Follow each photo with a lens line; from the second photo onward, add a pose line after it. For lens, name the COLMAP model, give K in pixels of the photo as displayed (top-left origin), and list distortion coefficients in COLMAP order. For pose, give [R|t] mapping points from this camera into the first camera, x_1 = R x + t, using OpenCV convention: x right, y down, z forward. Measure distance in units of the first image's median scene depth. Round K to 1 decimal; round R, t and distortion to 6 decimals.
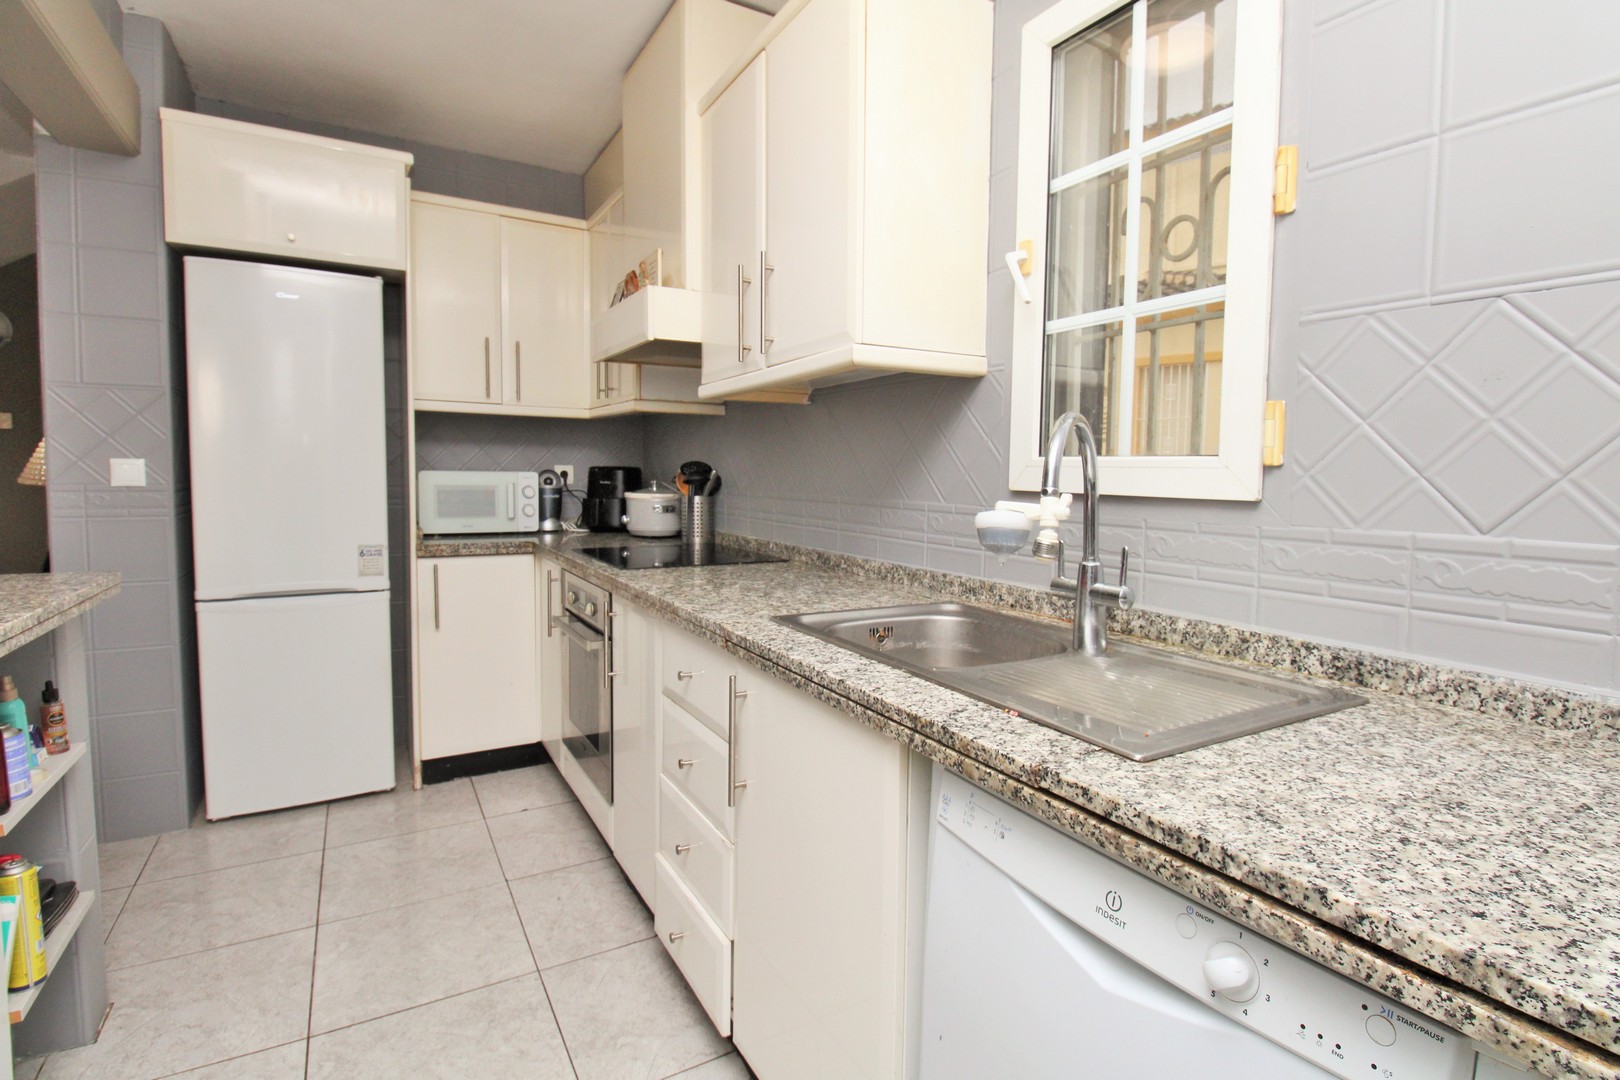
lens RADIAL K [[773.6, 0, 812.7], [0, 773.6, 523.6], [0, 0, 1]] dist [-0.001072, -0.000228]
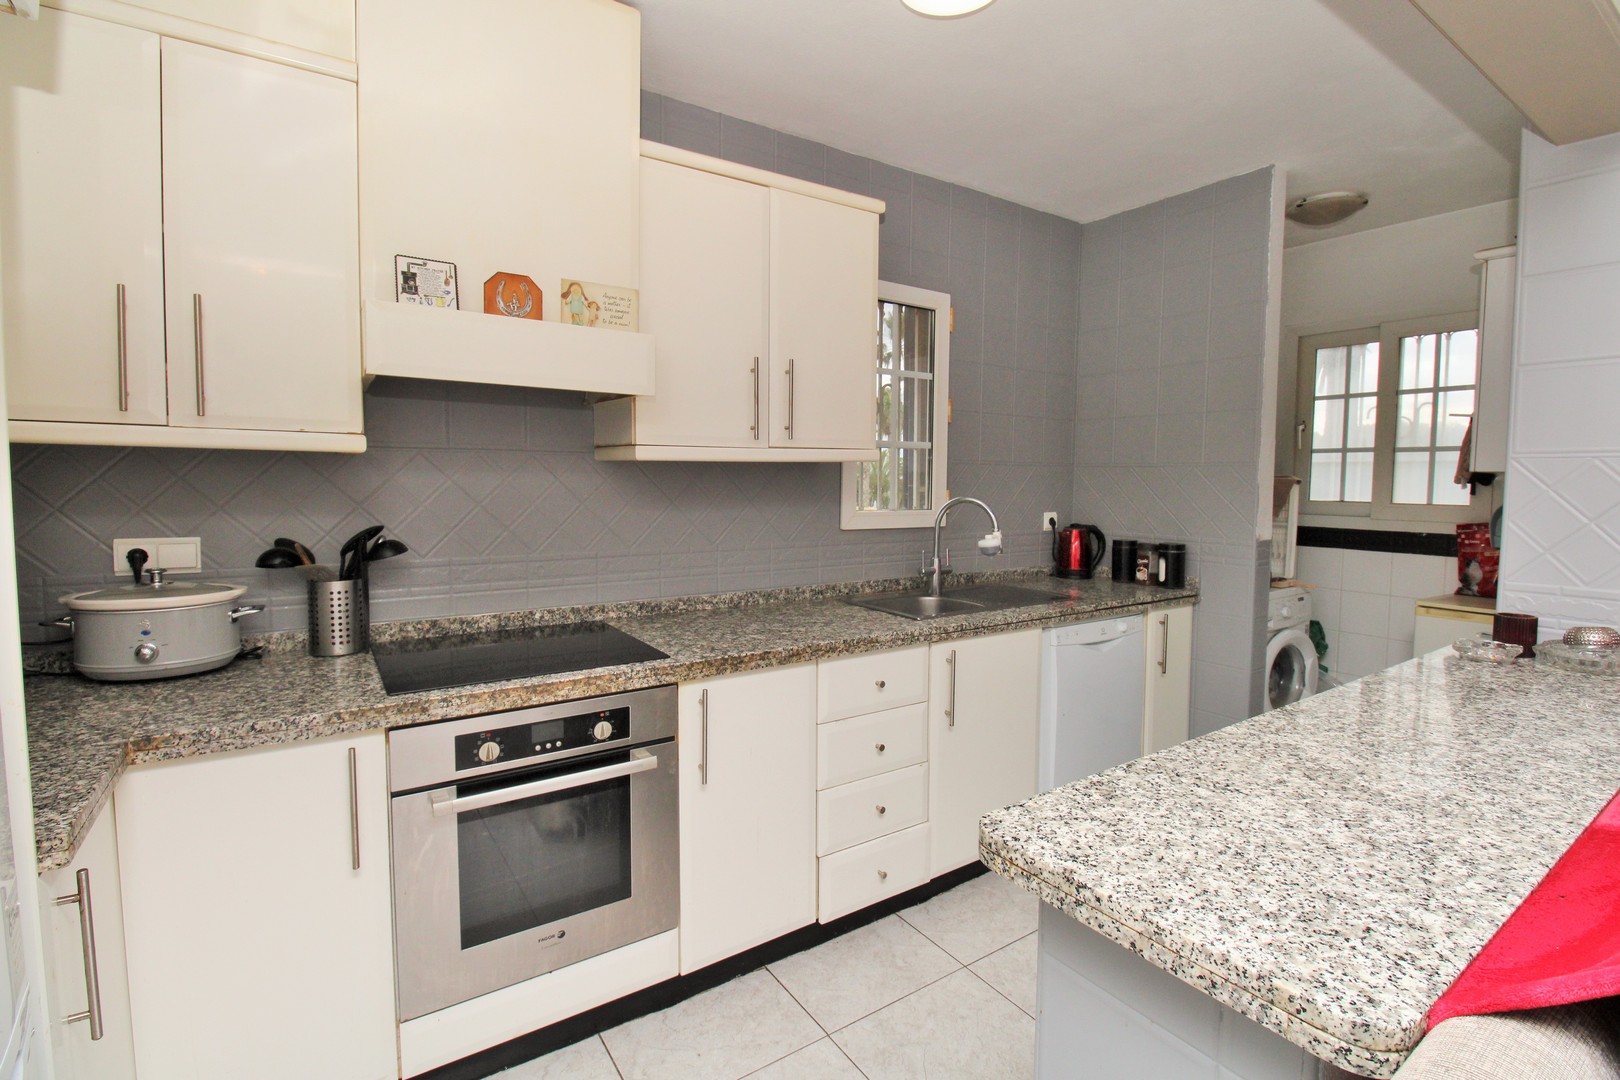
lens RADIAL K [[750.9, 0, 808.5], [0, 750.9, 524.9], [0, 0, 1]] dist [-0.001503, -0.011213]
pose [[-0.063503, -0.079983, 0.994771, -1.346496], [0.056198, 0.994915, 0.083582, -0.188210], [-0.996398, 0.061212, -0.058685, 1.088377]]
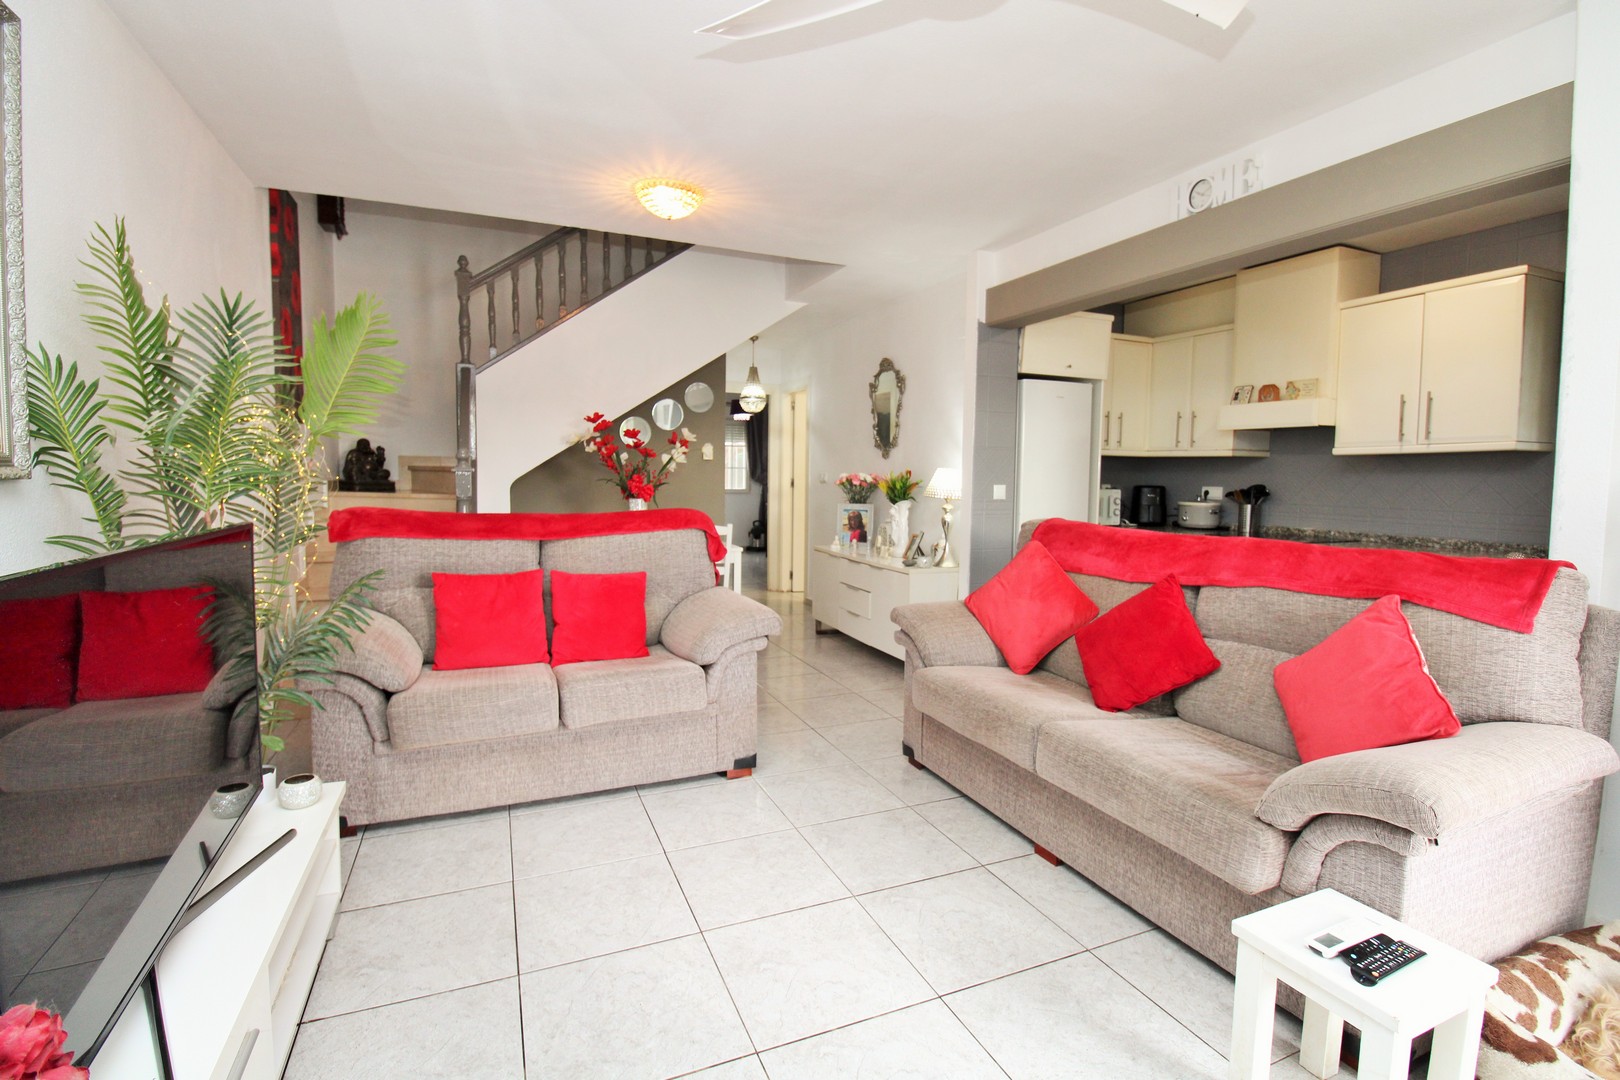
lens RADIAL K [[735.6, 0, 822.7], [0, 735.6, 524.4], [0, 0, 1]] dist [0.000582, -0.013749]
pose [[0.993445, 0.006167, -0.114148, -1.526070], [-0.006174, 0.999981, 0.000294, 0.023333], [0.114147, 0.000412, 0.993464, -1.217527]]
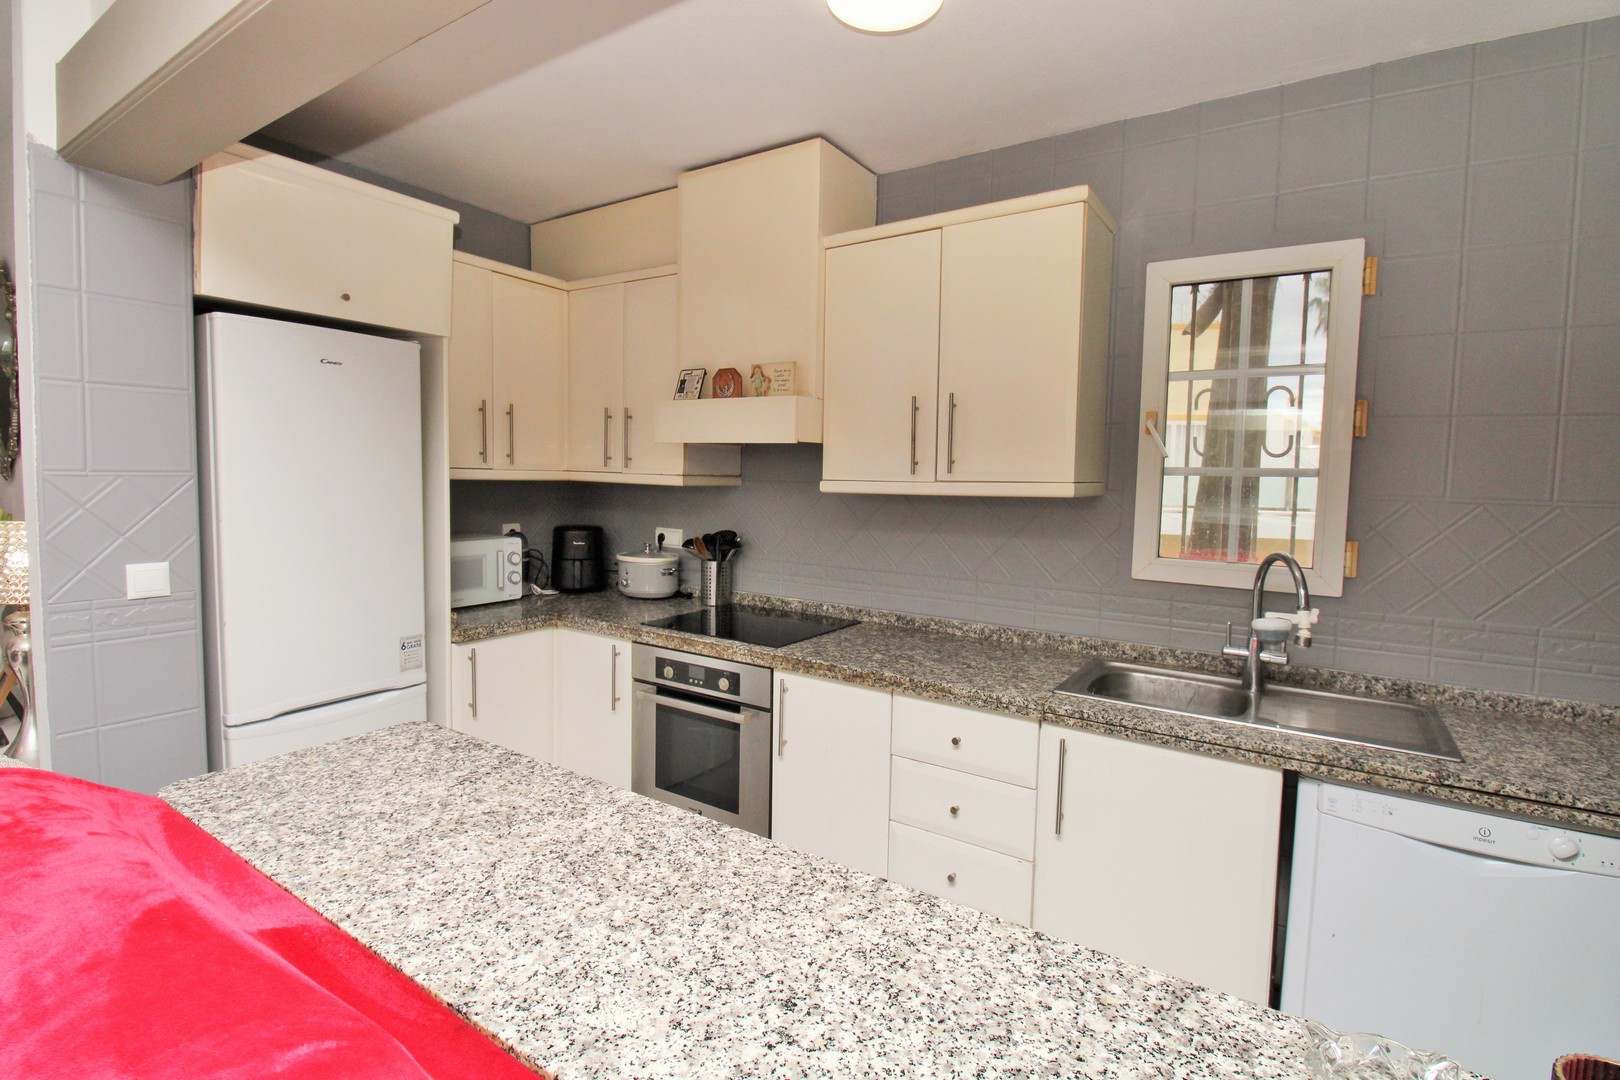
lens RADIAL K [[750.9, 0, 808.5], [0, 750.9, 524.9], [0, 0, 1]] dist [-0.001503, -0.011213]
pose [[0.897856, -0.025469, 0.439552, -0.835910], [0.022545, 0.999675, 0.011871, -0.160675], [-0.439712, -0.000749, 0.898139, 0.003684]]
